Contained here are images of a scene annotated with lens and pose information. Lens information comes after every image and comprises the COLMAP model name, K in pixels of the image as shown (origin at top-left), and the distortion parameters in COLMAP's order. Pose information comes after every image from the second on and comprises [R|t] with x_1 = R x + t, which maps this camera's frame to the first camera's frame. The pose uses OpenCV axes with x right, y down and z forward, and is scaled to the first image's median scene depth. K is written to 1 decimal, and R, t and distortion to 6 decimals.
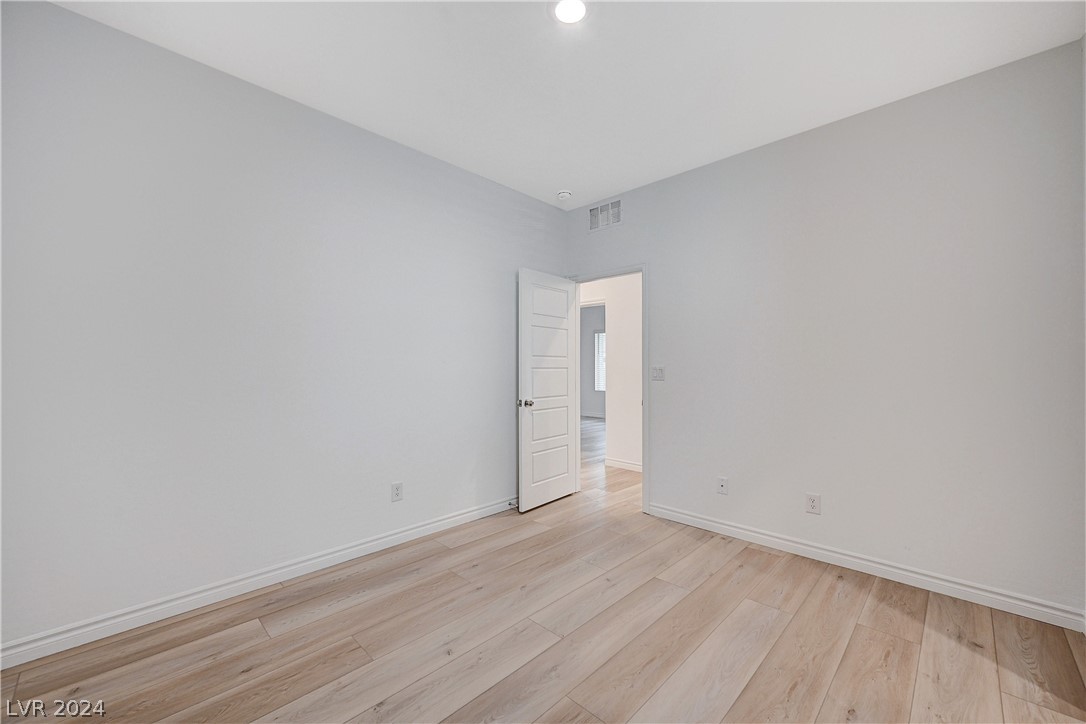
lens RADIAL K [[420.7, 0, 531.1], [0, 420.7, 366.6], [0, 0, 1]] dist [-0.001307, -0.000072]
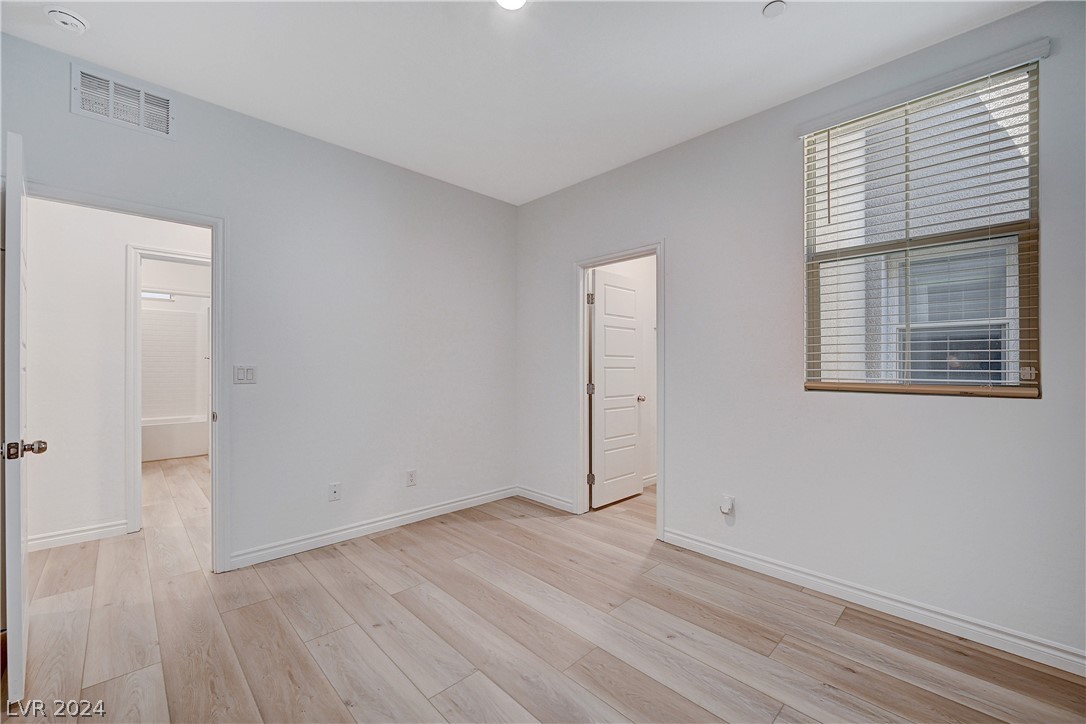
lens RADIAL K [[444.6, 0, 538.8], [0, 444.6, 364.2], [0, 0, 1]] dist [0.000138, 0.000126]
pose [[0.023992, 0.003587, 0.999706, -0.679203], [-0.002248, 0.999991, -0.003534, 0.000637], [-0.999710, -0.002163, 0.024000, 0.665473]]
